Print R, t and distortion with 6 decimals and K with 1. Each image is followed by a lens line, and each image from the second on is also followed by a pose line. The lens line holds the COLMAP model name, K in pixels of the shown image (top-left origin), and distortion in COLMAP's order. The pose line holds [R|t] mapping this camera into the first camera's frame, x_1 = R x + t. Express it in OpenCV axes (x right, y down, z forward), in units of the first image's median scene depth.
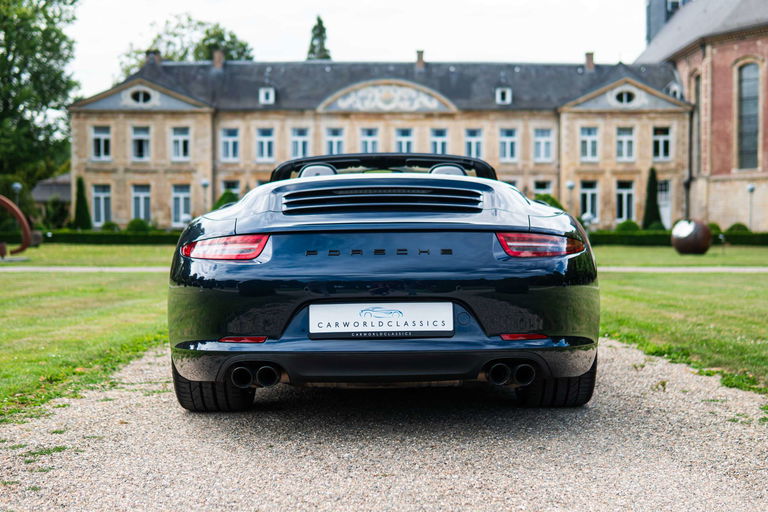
lens RADIAL K [[1128.0, 0, 409.8], [0, 1128.0, 280.4], [0, 0, 1]] dist [-0.047258, -0.062918]
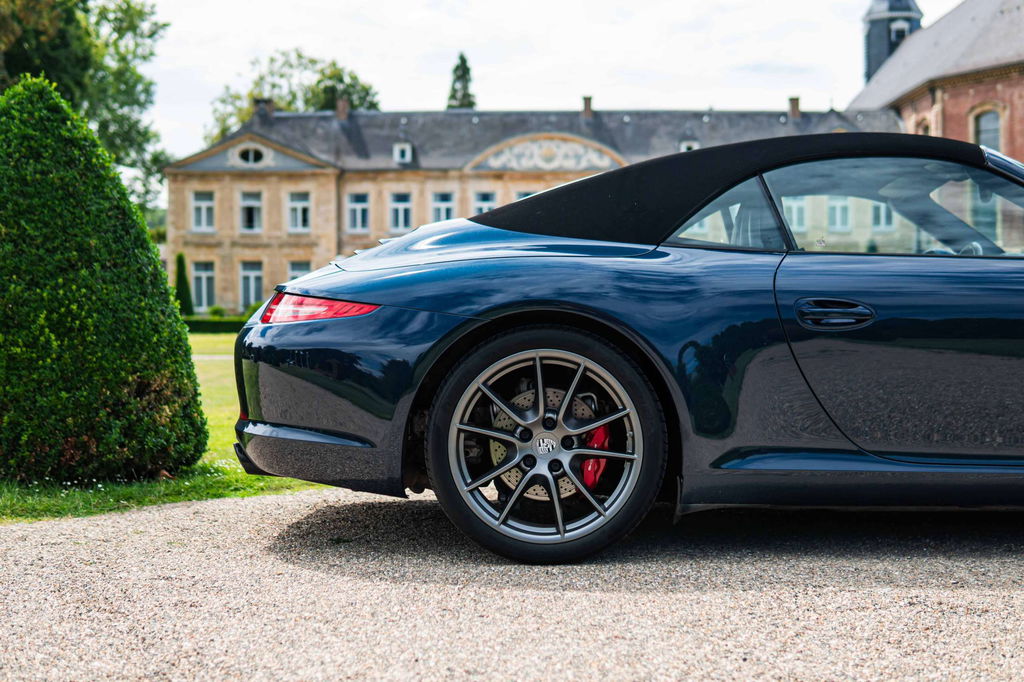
lens RADIAL K [[1570.1, 0, 512.0], [0, 1570.1, 341.0], [0, 0, 1]] dist [-0.042024, -0.143893]
pose [[0.999761, -0.004142, -0.021453, -0.022755], [0.003526, 0.999583, -0.028674, 0.006922], [0.021563, 0.028591, 0.999359, -0.144564]]
